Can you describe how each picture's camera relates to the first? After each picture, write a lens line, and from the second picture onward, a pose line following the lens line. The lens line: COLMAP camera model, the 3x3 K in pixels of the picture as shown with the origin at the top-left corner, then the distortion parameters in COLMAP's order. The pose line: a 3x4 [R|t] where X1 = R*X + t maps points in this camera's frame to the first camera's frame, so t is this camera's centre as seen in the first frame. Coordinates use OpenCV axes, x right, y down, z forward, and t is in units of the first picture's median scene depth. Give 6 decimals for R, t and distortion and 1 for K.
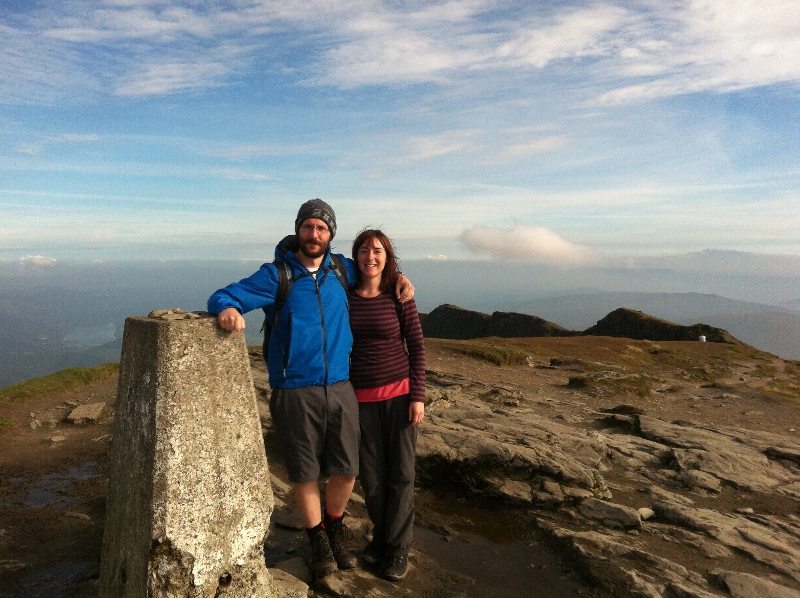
lens RADIAL K [[767.6, 0, 377.5], [0, 767.6, 299.5], [0, 0, 1]] dist [0.005824, -0.015107]
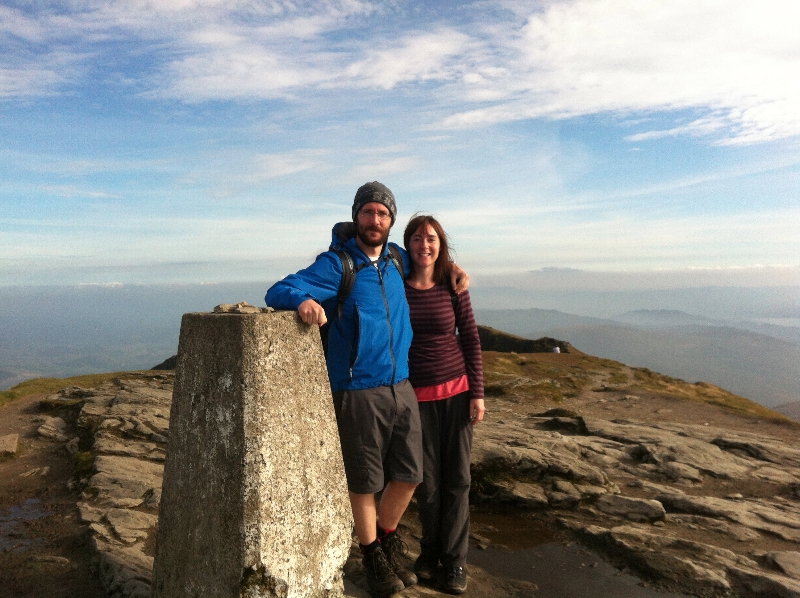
lens RADIAL K [[784.9, 0, 400.0], [0, 784.9, 299.0], [0, 0, 1]] dist [0.014987, -0.021396]
pose [[0.977162, -0.024182, 0.211116, -0.252771], [0.029935, 0.999261, -0.024096, 0.032458], [-0.210377, 0.029865, 0.977164, 0.080065]]
